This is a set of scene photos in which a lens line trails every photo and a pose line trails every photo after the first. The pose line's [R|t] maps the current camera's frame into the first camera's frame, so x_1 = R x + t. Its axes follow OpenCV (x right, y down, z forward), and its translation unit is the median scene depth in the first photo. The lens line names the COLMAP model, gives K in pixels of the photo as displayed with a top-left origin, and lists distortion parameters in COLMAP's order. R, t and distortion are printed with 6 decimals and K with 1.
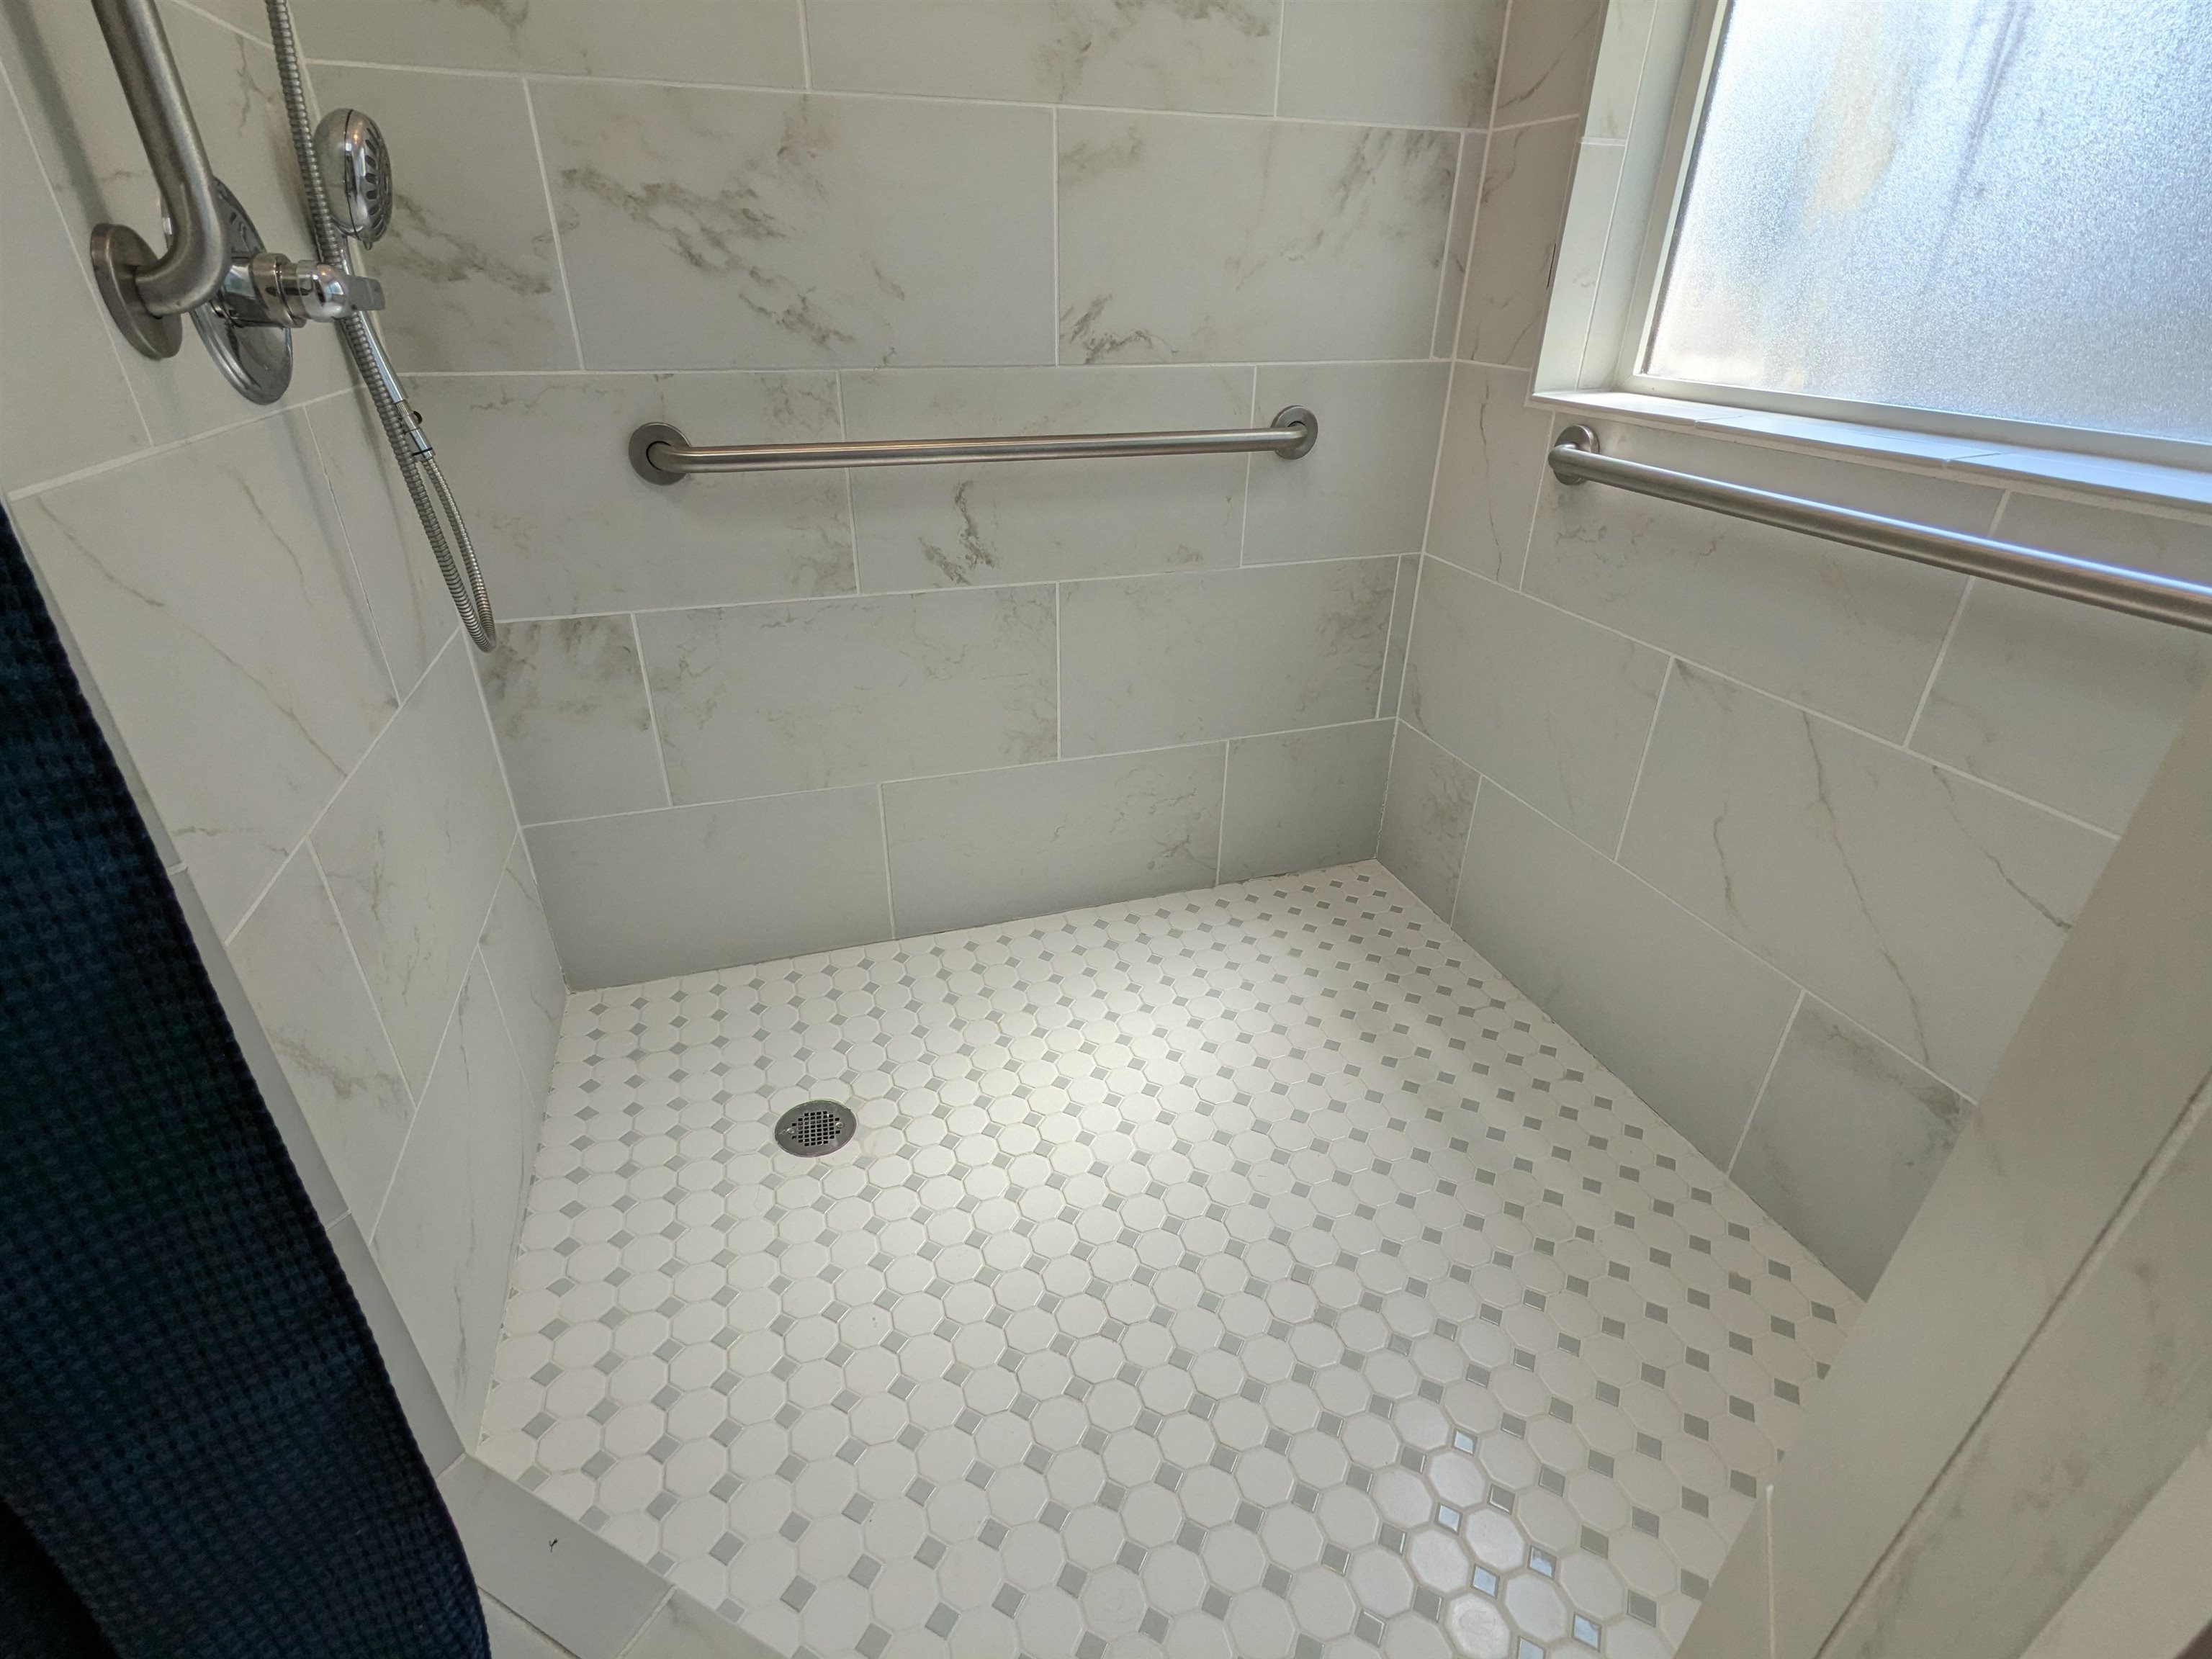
lens RADIAL K [[1034.4, 0, 1110.6], [0, 1034.4, 839.2], [0, 0, 1]] dist [-0.002515, -0.001046]
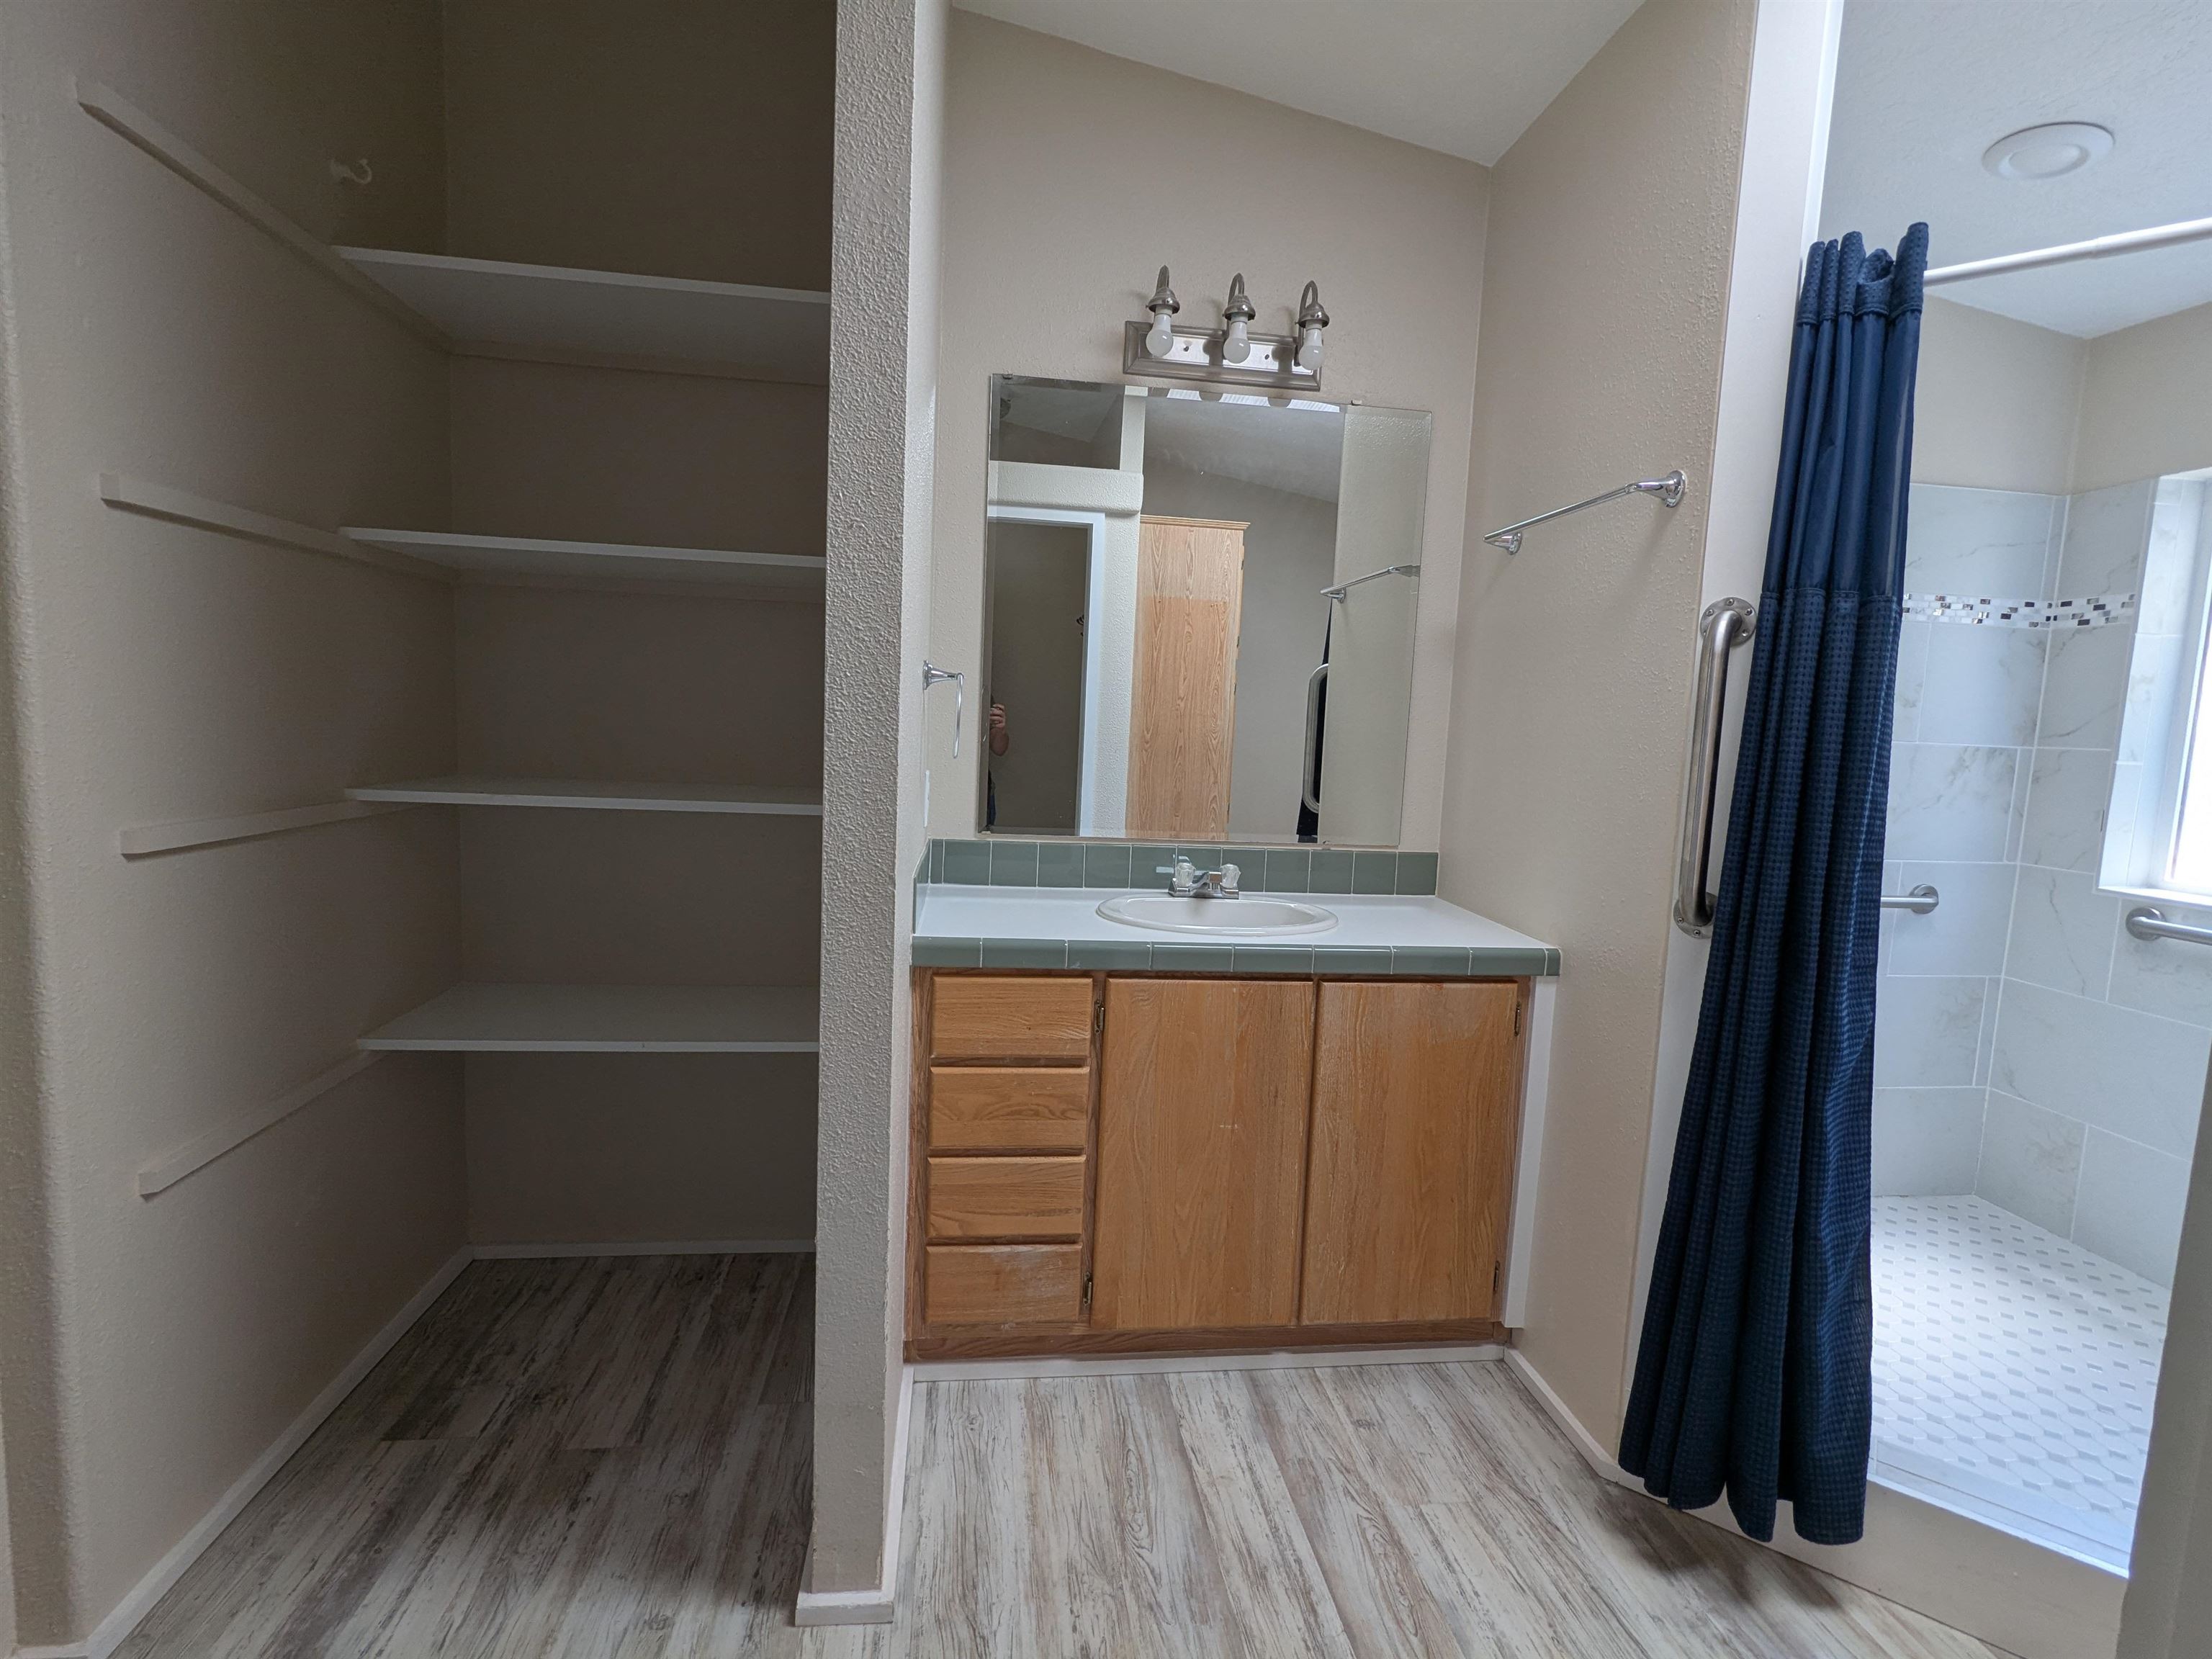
lens RADIAL K [[1034.4, 0, 1121.1], [0, 1034.4, 838.7], [0, 0, 1]] dist [-0.002515, -0.001046]
pose [[0.981164, 0.053947, -0.185490, -0.852992], [-0.122272, 0.916816, -0.380129, 0.334909], [0.149554, 0.395649, 0.906143, -0.802713]]
